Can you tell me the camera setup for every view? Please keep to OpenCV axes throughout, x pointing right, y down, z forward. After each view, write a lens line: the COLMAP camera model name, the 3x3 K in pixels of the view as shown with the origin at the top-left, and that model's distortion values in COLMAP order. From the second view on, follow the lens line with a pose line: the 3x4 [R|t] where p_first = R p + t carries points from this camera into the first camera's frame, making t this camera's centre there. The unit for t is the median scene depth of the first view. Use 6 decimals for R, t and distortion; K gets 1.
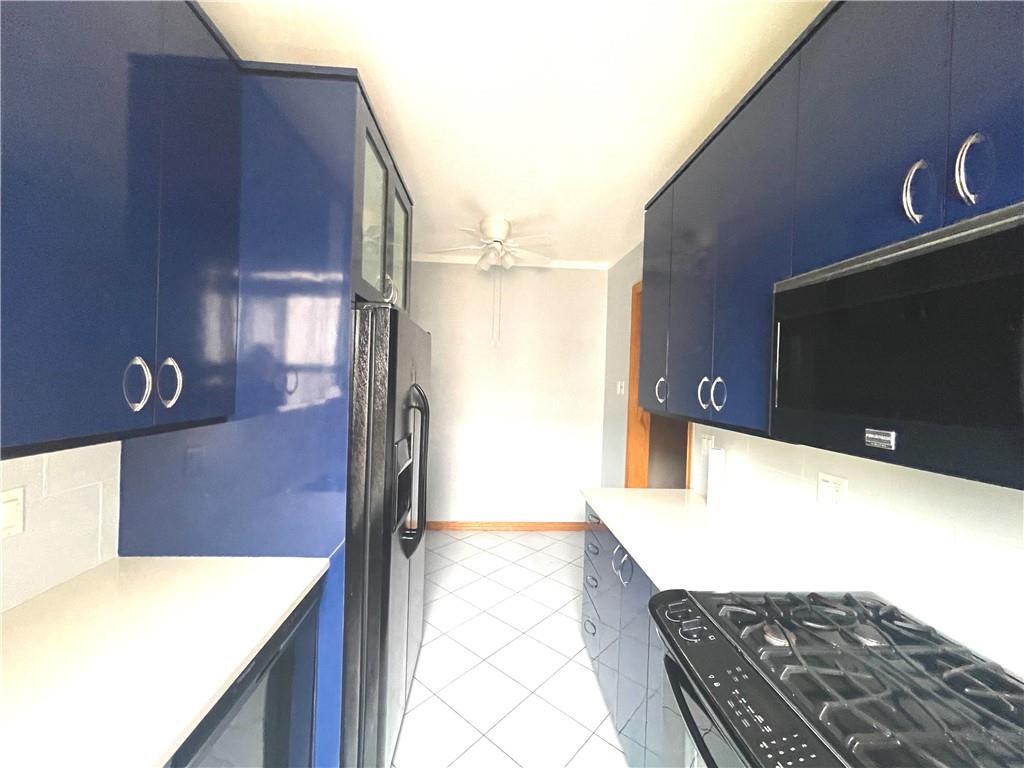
lens RADIAL K [[418.7, 0, 512.1], [0, 418.7, 382.3], [0, 0, 1]] dist [0.003338, -0.001274]
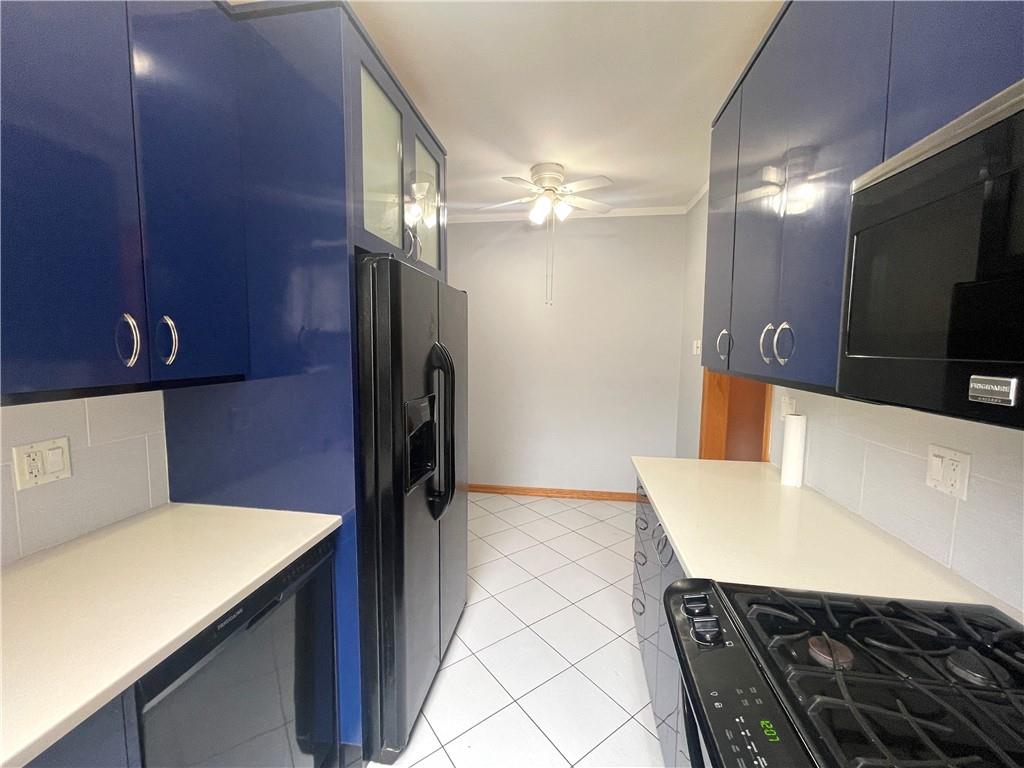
lens RADIAL K [[418.7, 0, 510.8], [0, 418.7, 382.3], [0, 0, 1]] dist [0.003338, -0.001274]
pose [[0.977427, -0.005331, -0.211206, 0.214321], [0.021007, 0.997180, 0.072046, 0.045272], [0.210226, -0.074857, 0.974783, 0.157162]]
